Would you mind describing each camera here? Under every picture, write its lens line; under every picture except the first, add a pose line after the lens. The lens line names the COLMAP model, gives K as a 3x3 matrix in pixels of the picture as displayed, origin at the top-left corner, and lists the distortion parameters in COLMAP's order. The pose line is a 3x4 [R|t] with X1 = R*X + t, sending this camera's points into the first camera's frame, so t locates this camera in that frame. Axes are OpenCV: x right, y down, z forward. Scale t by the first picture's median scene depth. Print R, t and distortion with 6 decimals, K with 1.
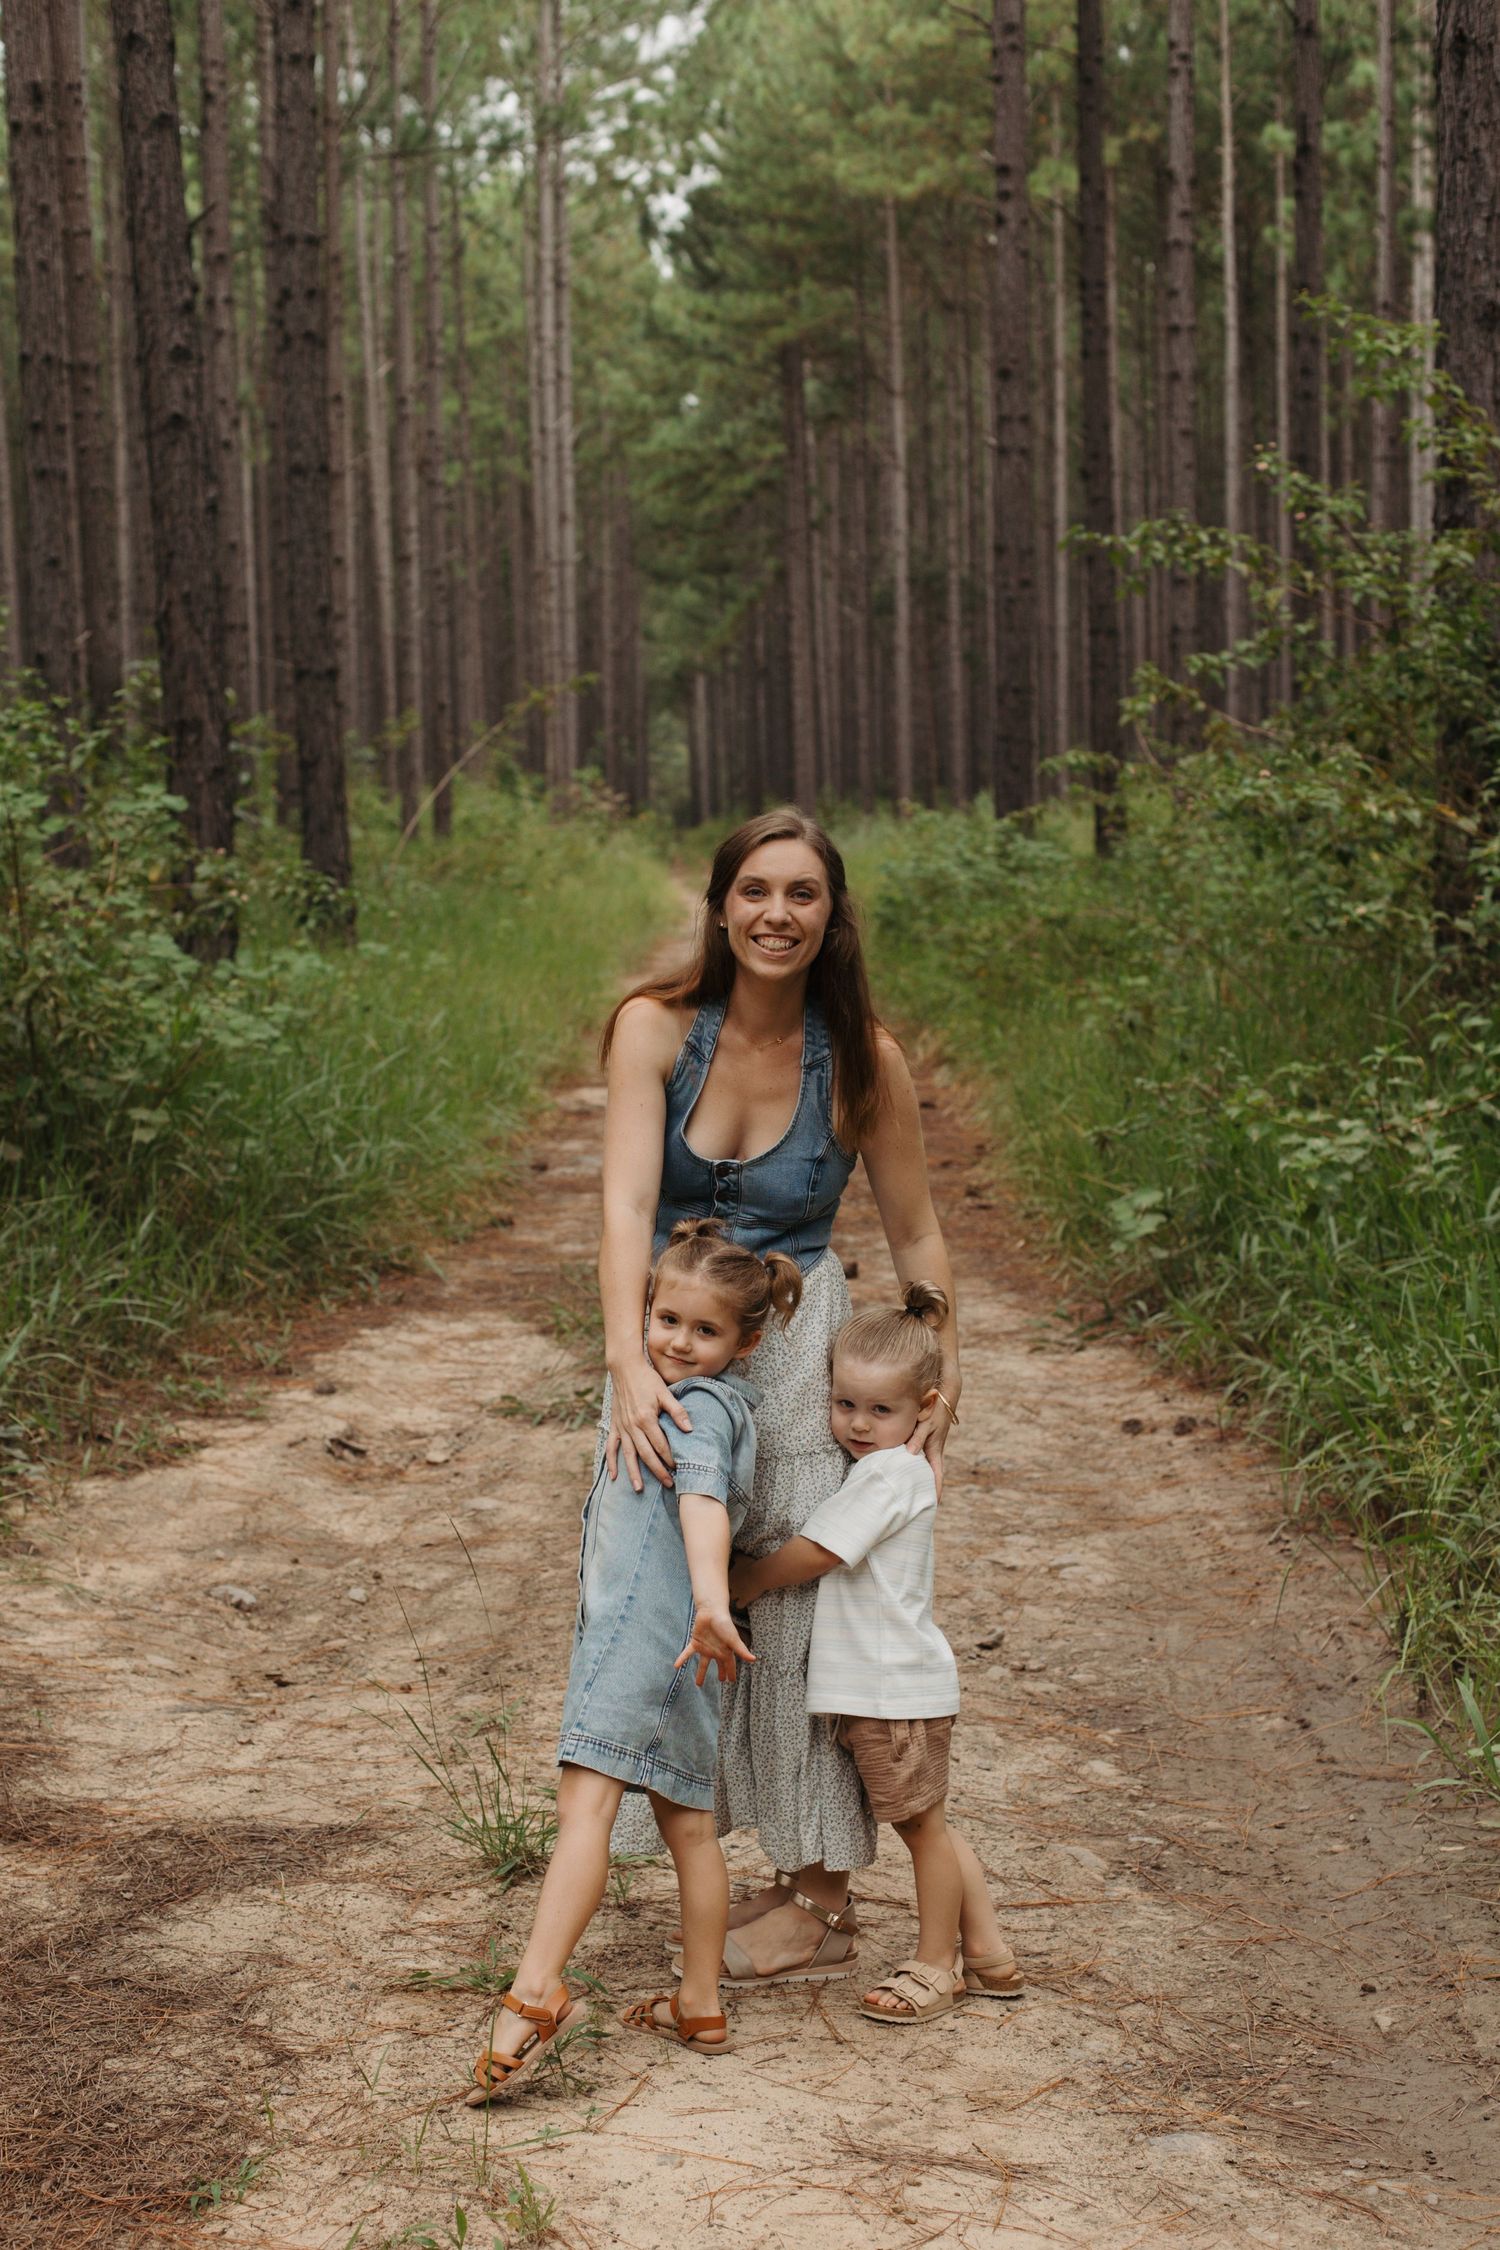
lens RADIAL K [[4545.9, 0, 750.0], [0, 4545.9, 1125.0], [0, 0, 1]] dist [0.084713, 0.104095]
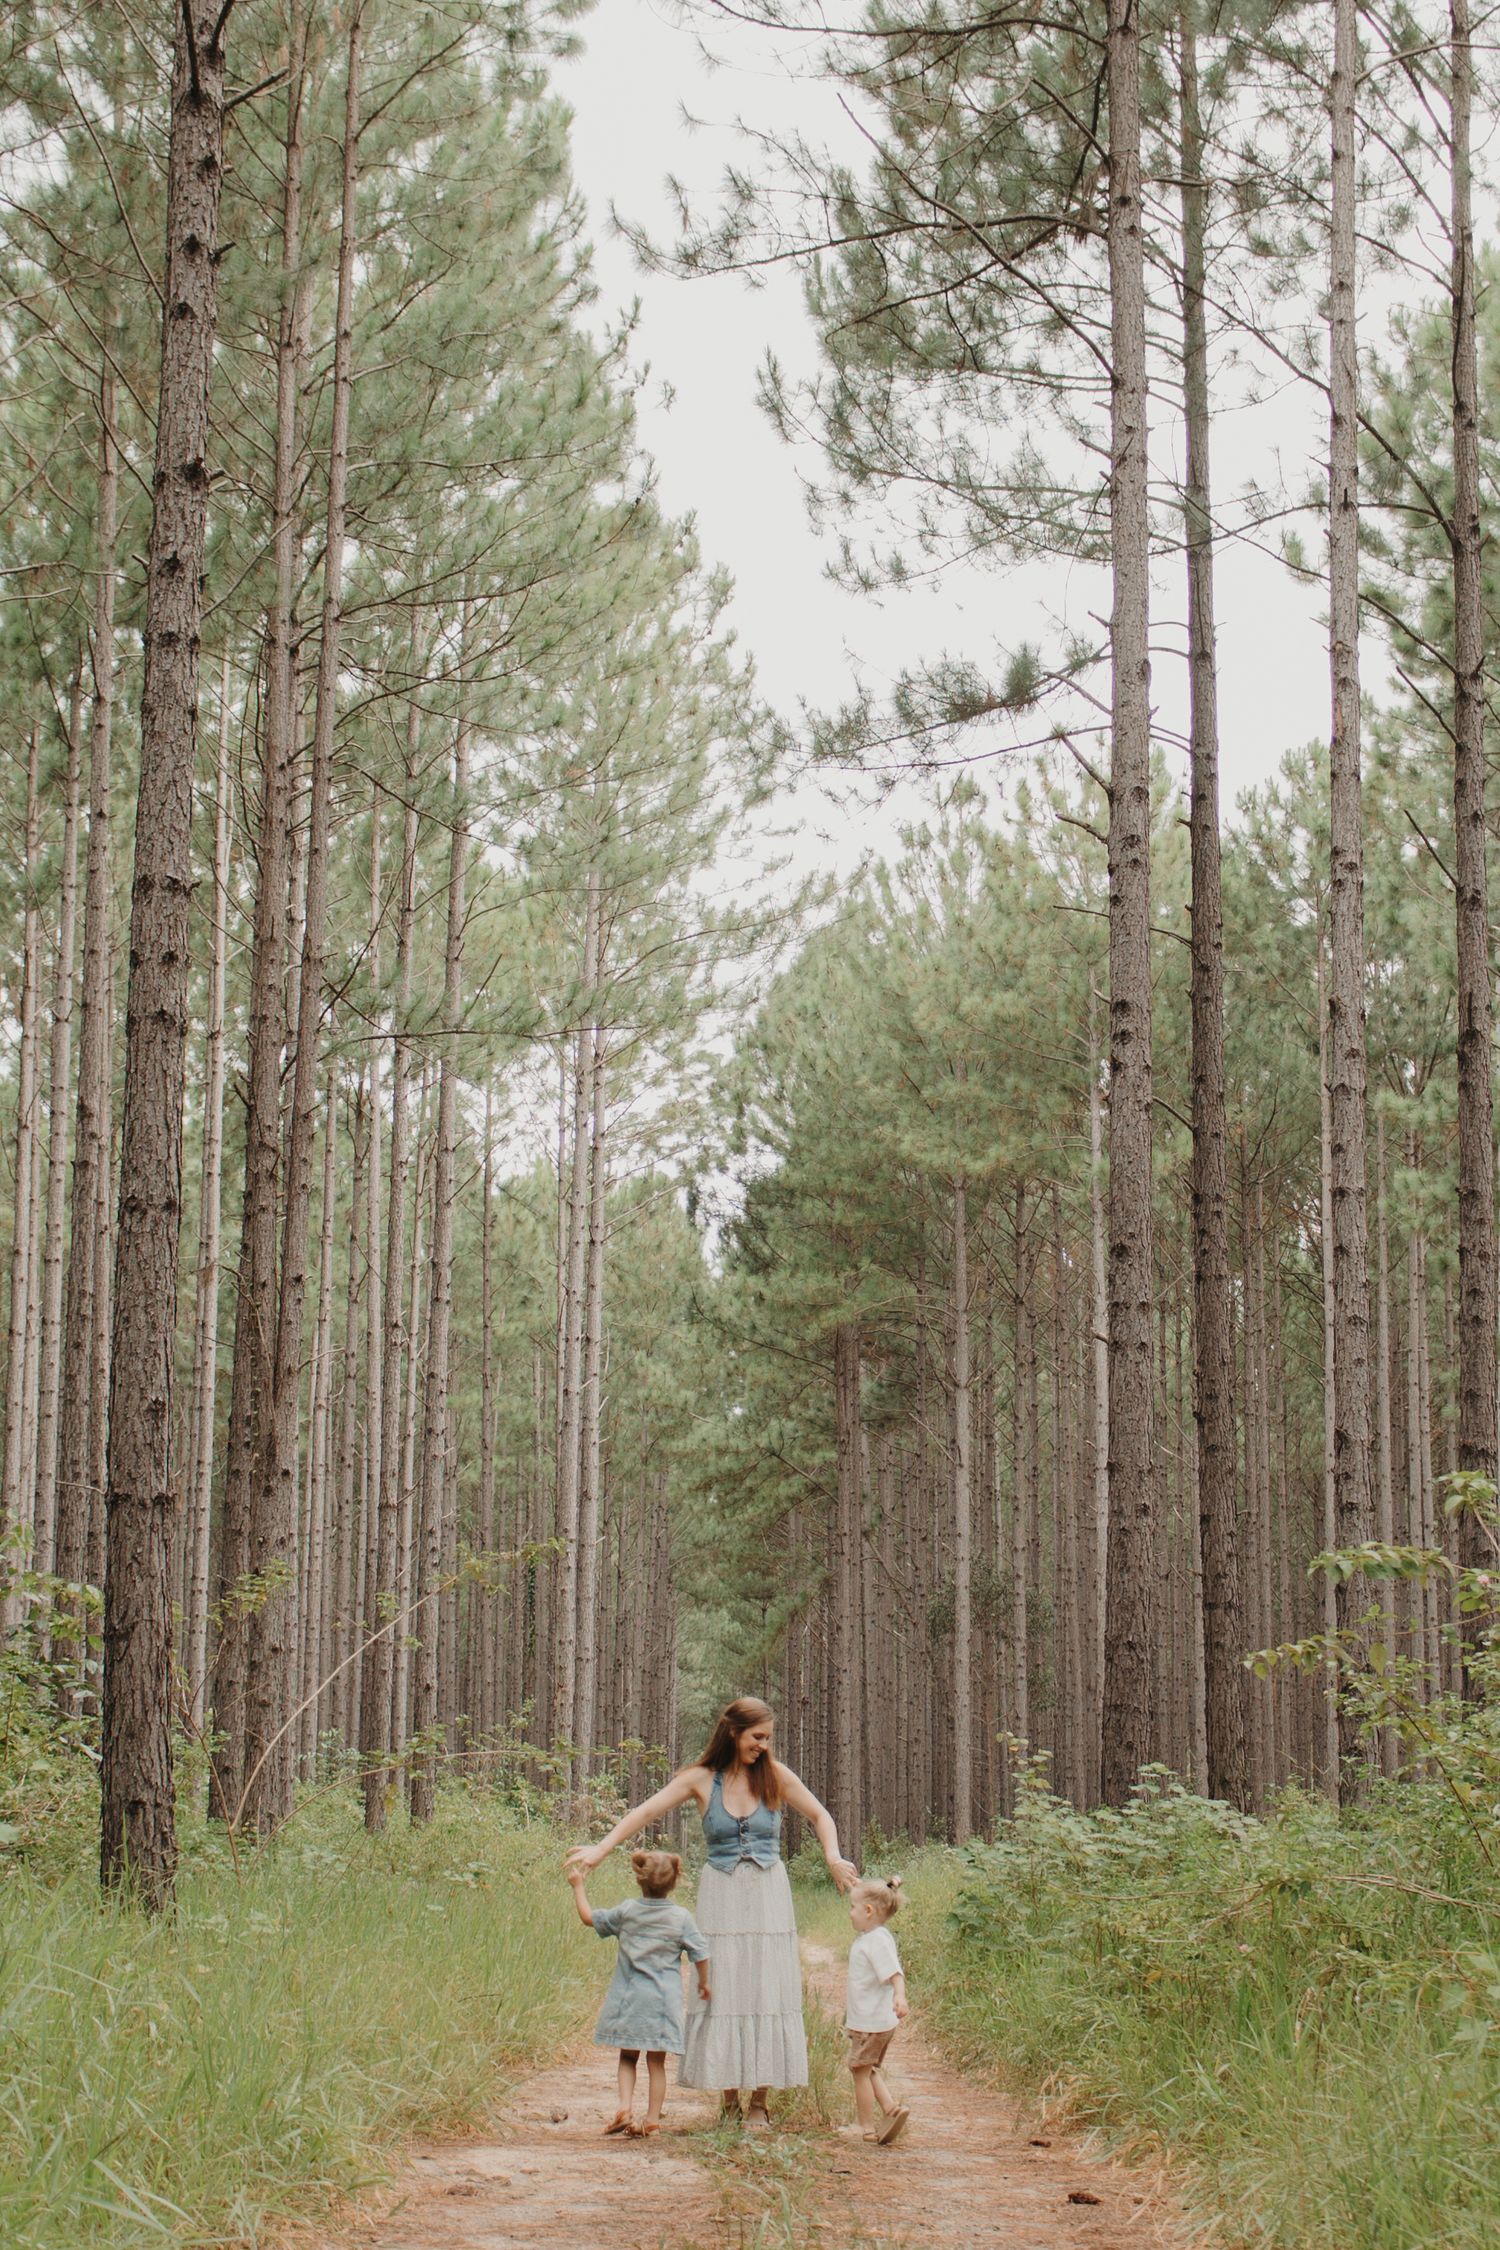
lens RADIAL K [[3558.6, 0, 758.0], [0, 3558.6, 1358.6], [0, 0, 1]] dist [0.014519, -0.012093]
pose [[0.999415, 0.031158, -0.014096, 0.001506], [-0.033548, 0.973236, -0.227344, -0.002259], [0.006635, 0.227684, 0.973712, 0.304257]]
